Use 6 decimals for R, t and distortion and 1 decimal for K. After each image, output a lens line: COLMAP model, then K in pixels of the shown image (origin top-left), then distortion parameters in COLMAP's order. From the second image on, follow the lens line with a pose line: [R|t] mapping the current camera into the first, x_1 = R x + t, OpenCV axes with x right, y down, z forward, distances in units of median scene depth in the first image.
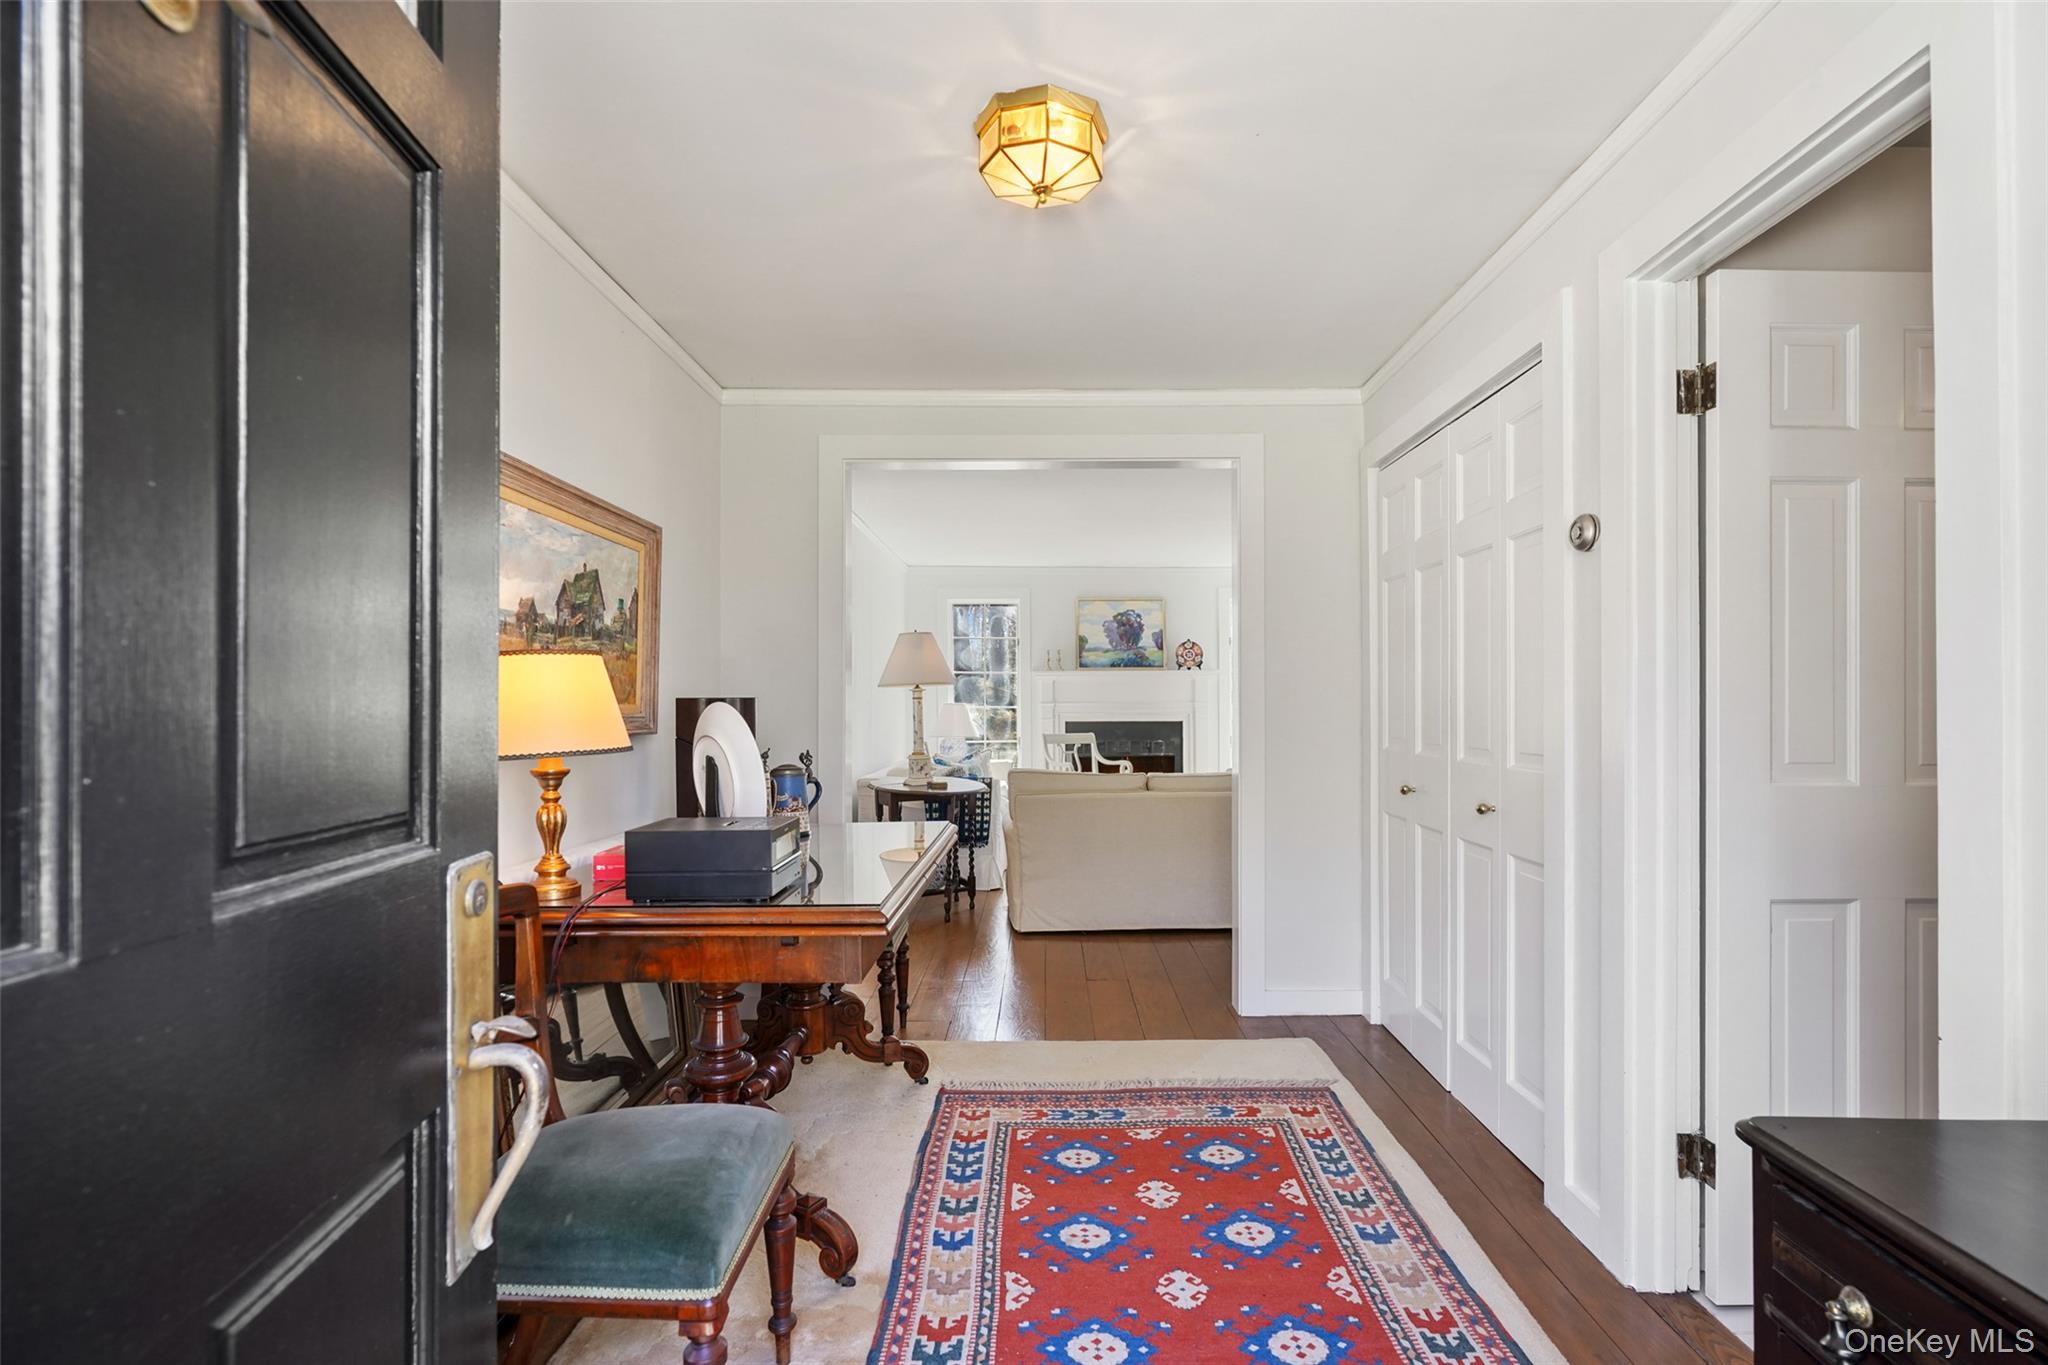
lens RADIAL K [[964.2, 0, 1022.5], [0, 964.2, 697.3], [0, 0, 1]] dist [0.024569, -0.000012]
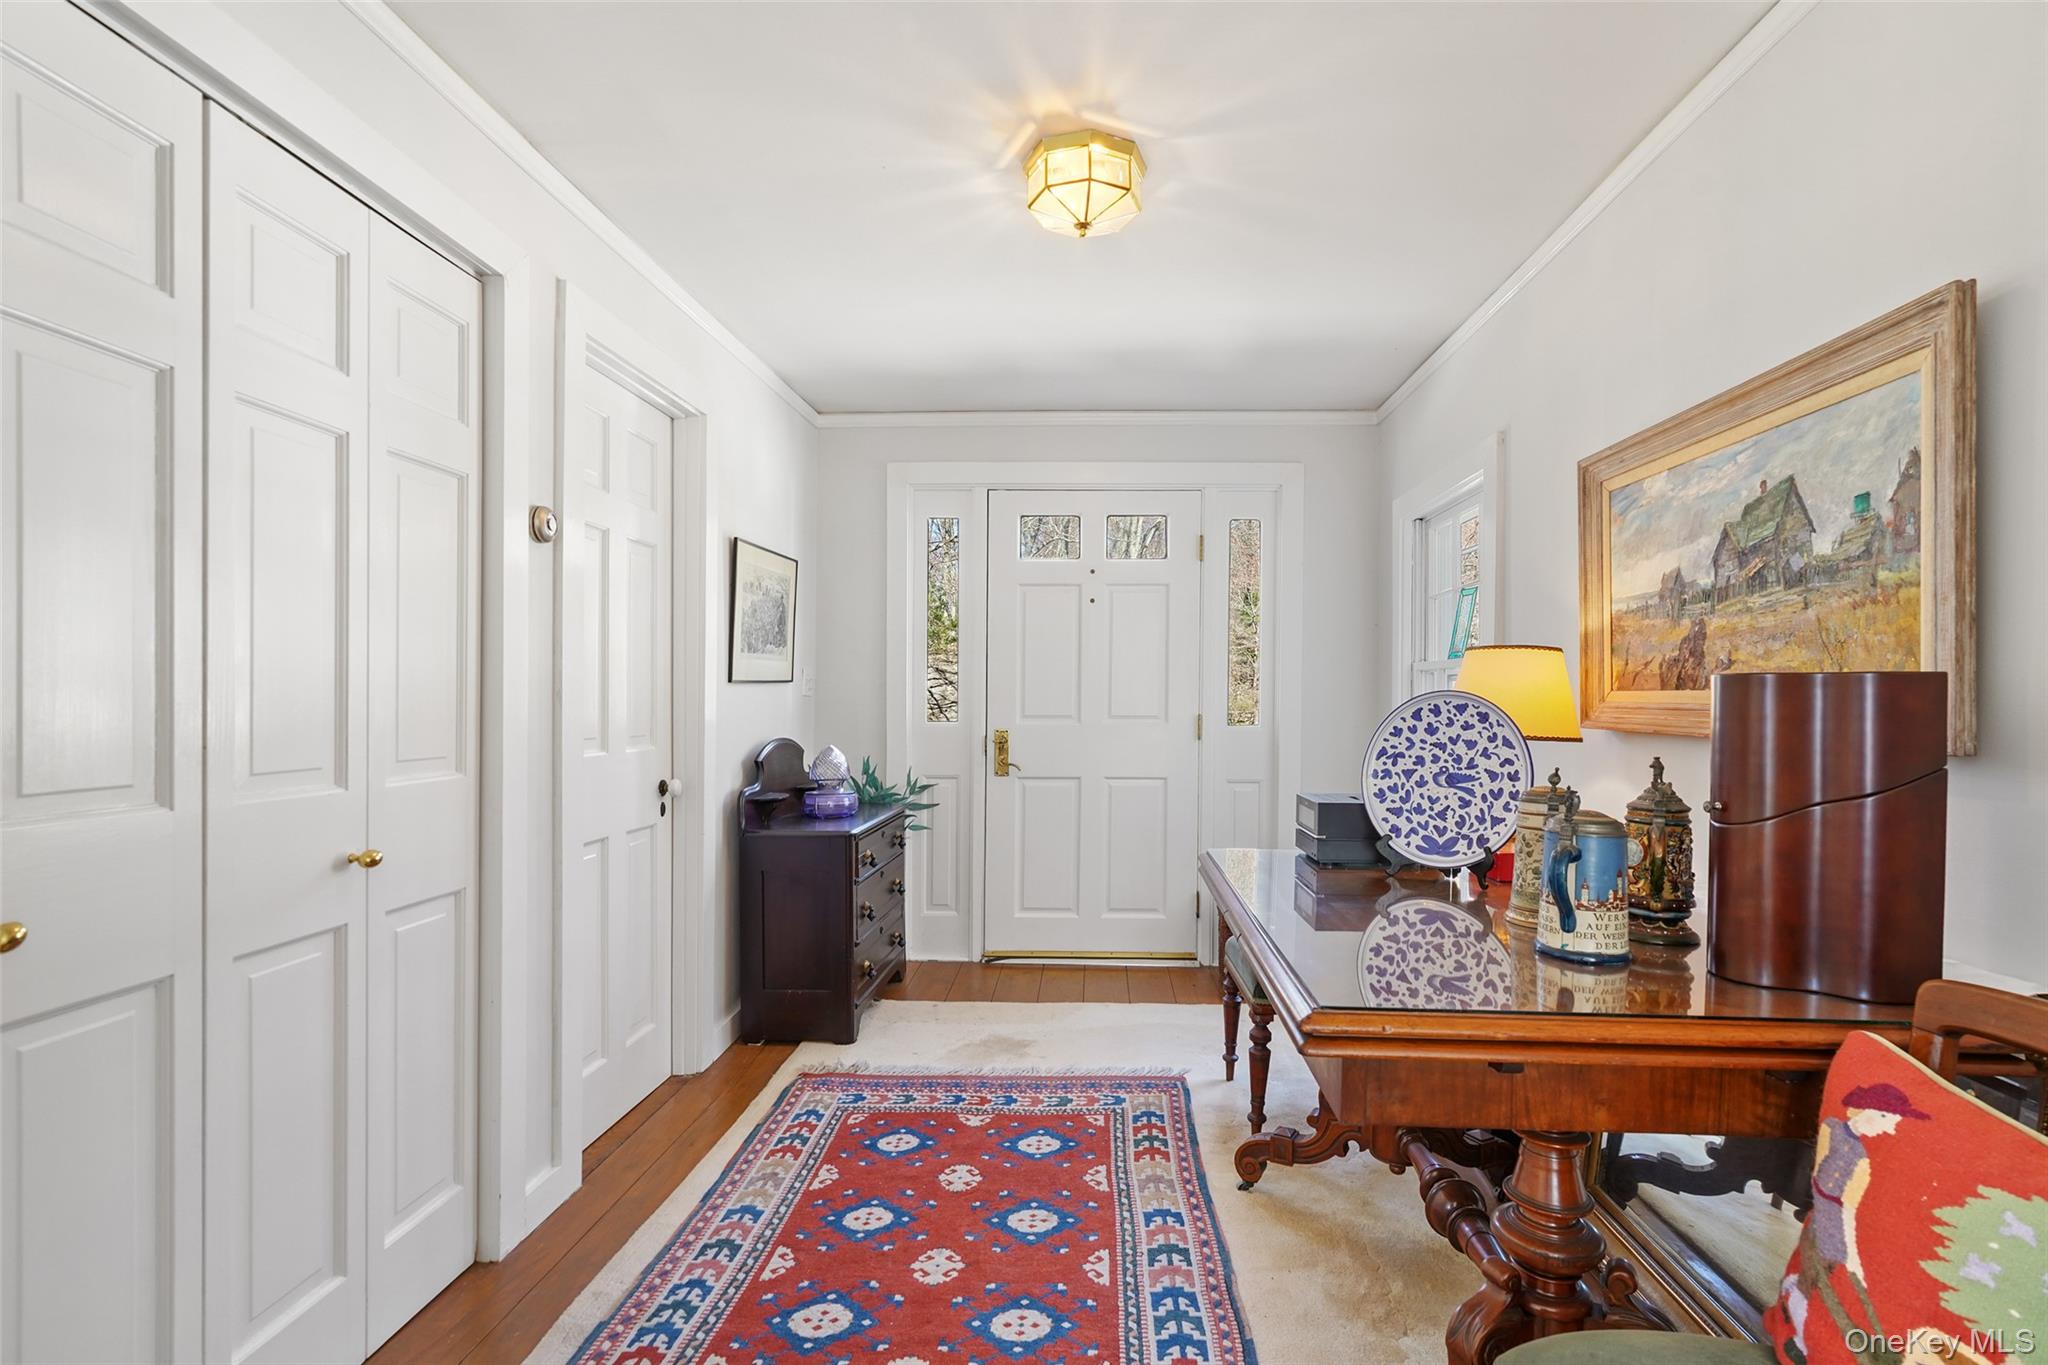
lens RADIAL K [[964.2, 0, 1022.5], [0, 964.2, 697.3], [0, 0, 1]] dist [0.024569, -0.000012]
pose [[-0.998618, -0.001984, 0.052523, 0.021144], [-0.002372, 0.999970, -0.007320, 0.018433], [-0.052507, -0.007434, -0.998593, 1.843956]]
